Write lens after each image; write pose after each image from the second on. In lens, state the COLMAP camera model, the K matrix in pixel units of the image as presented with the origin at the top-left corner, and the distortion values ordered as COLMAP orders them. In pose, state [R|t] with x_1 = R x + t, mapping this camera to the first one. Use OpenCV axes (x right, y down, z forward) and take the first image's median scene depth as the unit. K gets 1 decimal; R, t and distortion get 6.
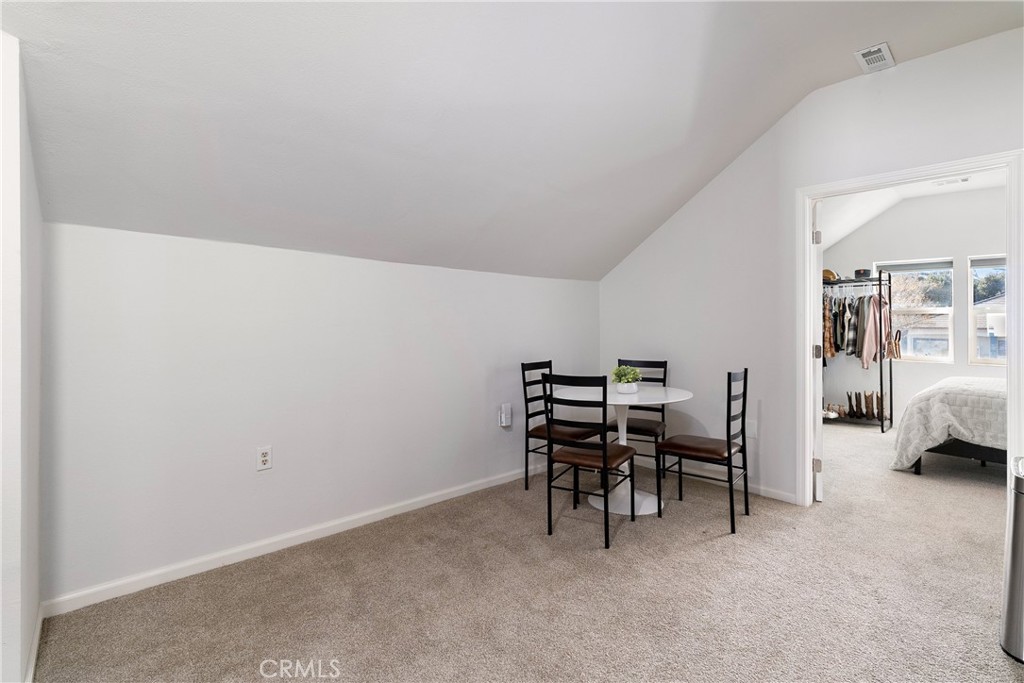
lens RADIAL K [[467.3, 0, 518.6], [0, 467.3, 317.4], [0, 0, 1]] dist [-0.005258, -0.001546]
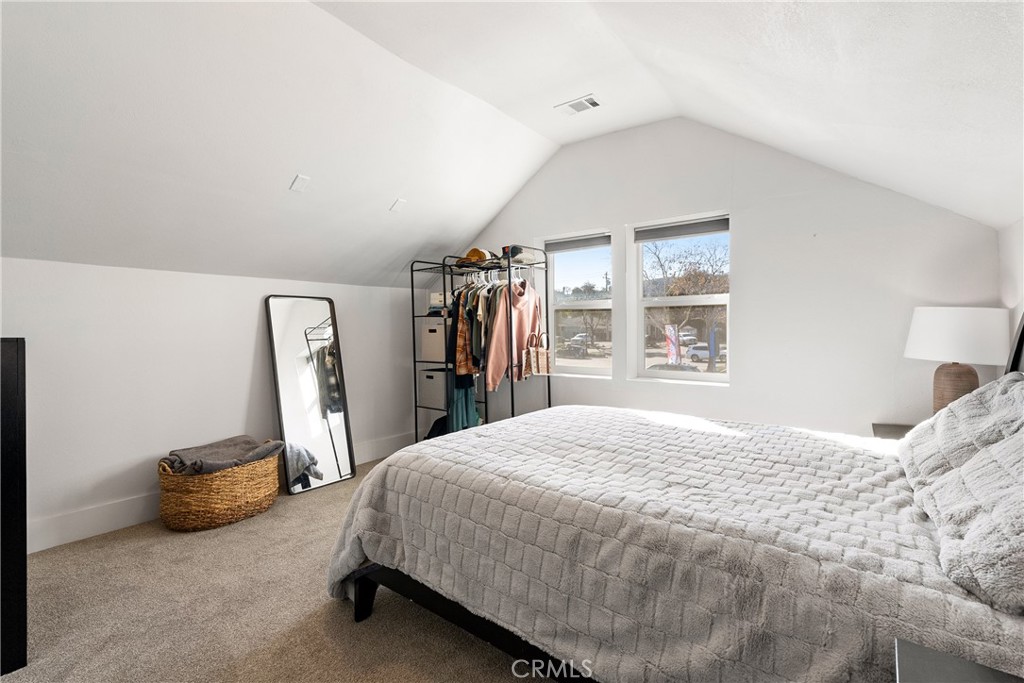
lens RADIAL K [[467.3, 0, 512.9], [0, 467.3, 338.7], [0, 0, 1]] dist [-0.005258, -0.001546]
pose [[0.983132, -0.022753, 0.181474, 0.630800], [0.015407, 0.999008, 0.041787, 0.005556], [-0.182245, -0.038286, 0.982508, 0.317329]]
